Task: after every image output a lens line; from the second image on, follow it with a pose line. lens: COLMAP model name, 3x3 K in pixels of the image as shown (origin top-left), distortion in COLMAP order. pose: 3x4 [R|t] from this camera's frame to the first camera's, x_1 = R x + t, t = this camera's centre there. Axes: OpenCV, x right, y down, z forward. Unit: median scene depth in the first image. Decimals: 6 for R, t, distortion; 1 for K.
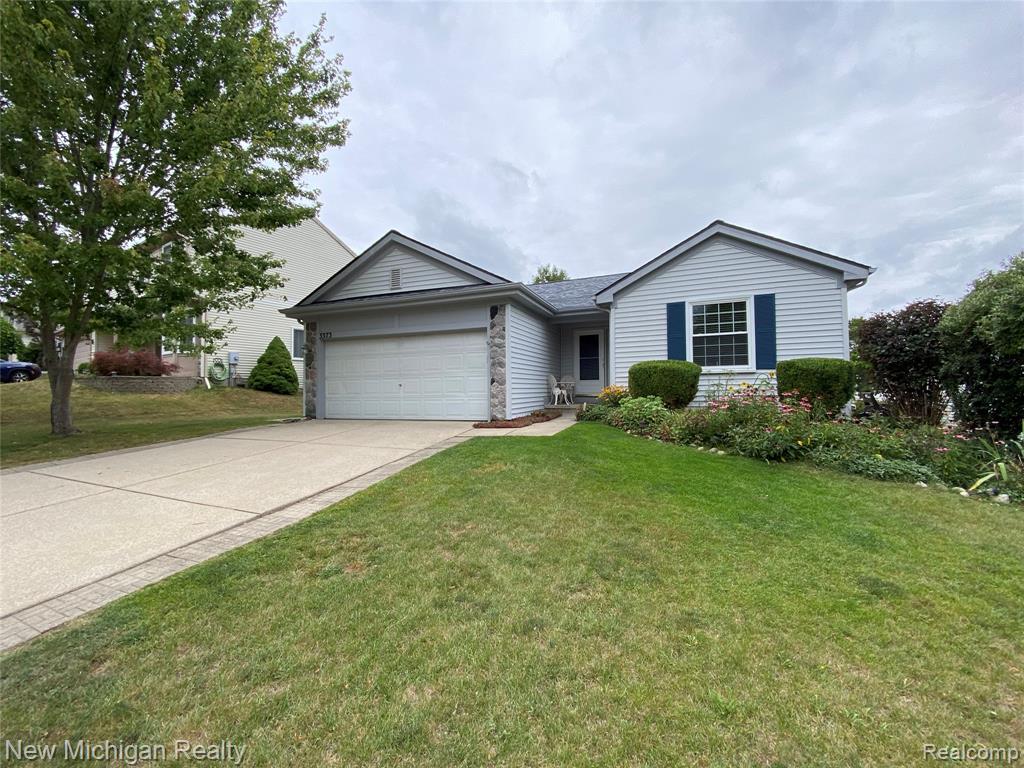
lens RADIAL K [[416.7, 0, 512.0], [0, 416.7, 384.0], [0, 0, 1]] dist [0.042592, -0.032162]
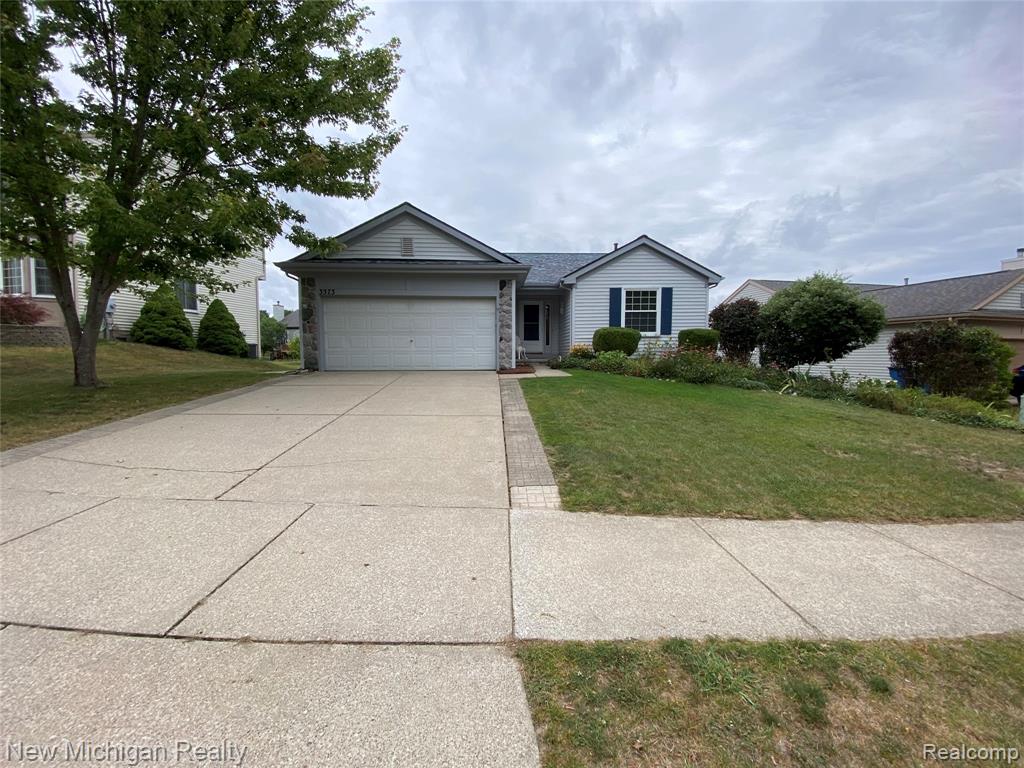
lens RADIAL K [[416.7, 0, 512.0], [0, 416.7, 384.0], [0, 0, 1]] dist [0.042592, -0.032162]
pose [[0.907125, -0.023644, 0.420197, -0.570826], [-0.013150, 0.996341, 0.084453, 0.023362], [-0.420656, -0.082135, 0.903494, -0.203132]]
